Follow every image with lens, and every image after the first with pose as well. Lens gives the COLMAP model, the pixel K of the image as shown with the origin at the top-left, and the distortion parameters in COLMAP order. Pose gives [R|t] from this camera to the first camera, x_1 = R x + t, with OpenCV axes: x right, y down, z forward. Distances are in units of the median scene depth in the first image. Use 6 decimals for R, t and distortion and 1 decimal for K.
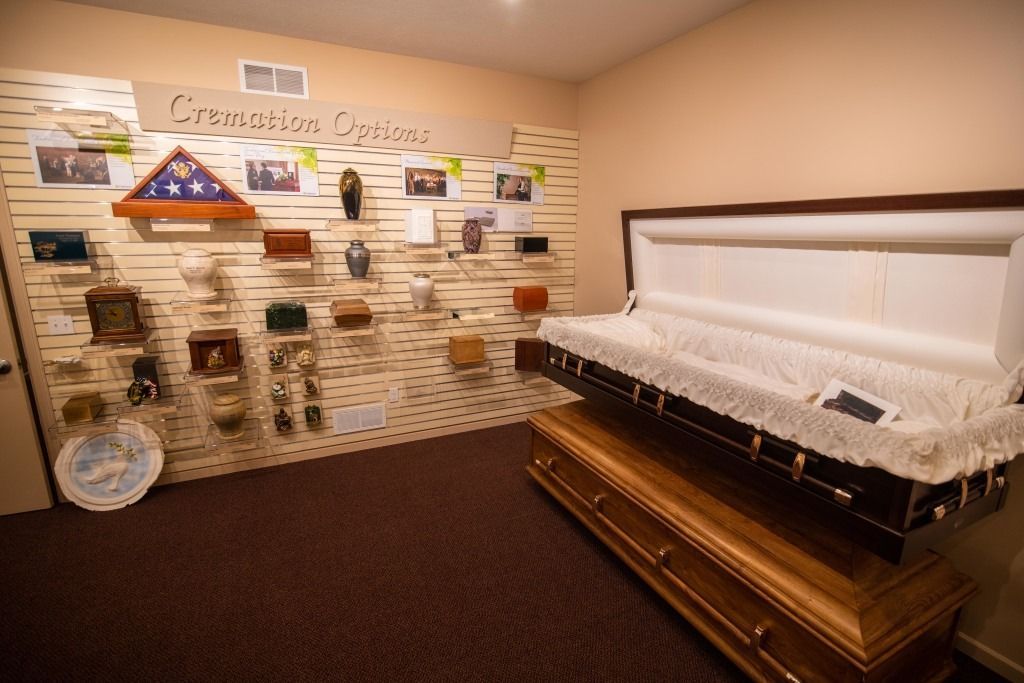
lens RADIAL K [[489.0, 0, 512.5], [0, 489.0, 341.8], [0, 0, 1]] dist [-0.015650, -0.000330]
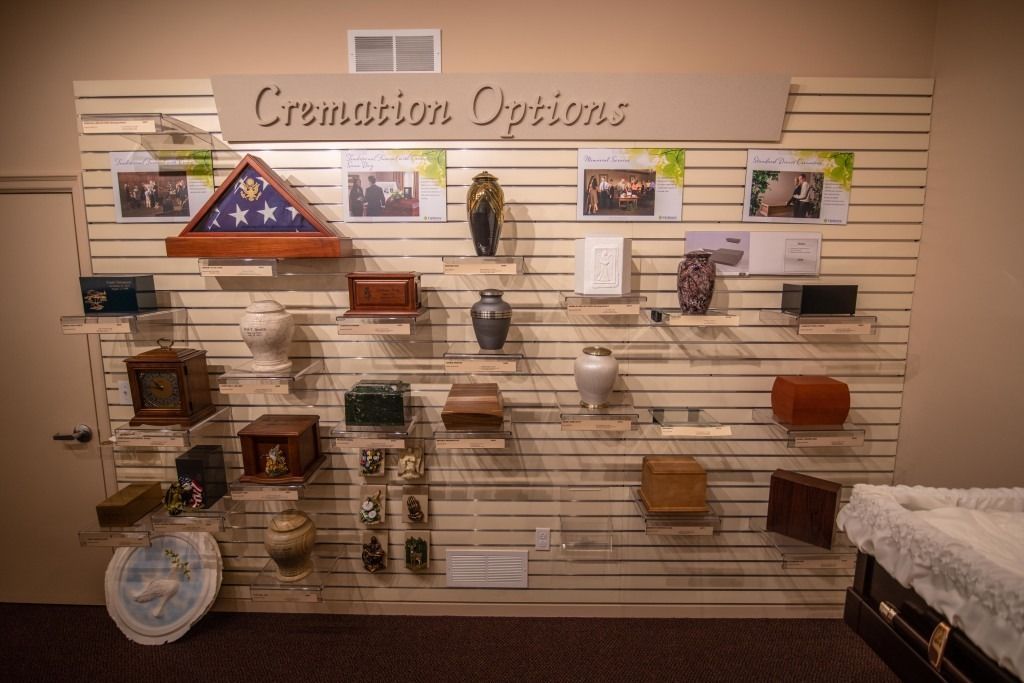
lens RADIAL K [[489.0, 0, 512.1], [0, 489.0, 343.3], [0, 0, 1]] dist [-0.015650, -0.000330]
pose [[0.890297, 0.055764, -0.451952, -0.017493], [-0.093971, 0.993610, -0.062516, -0.107554], [0.445578, 0.098129, 0.889849, 0.483234]]
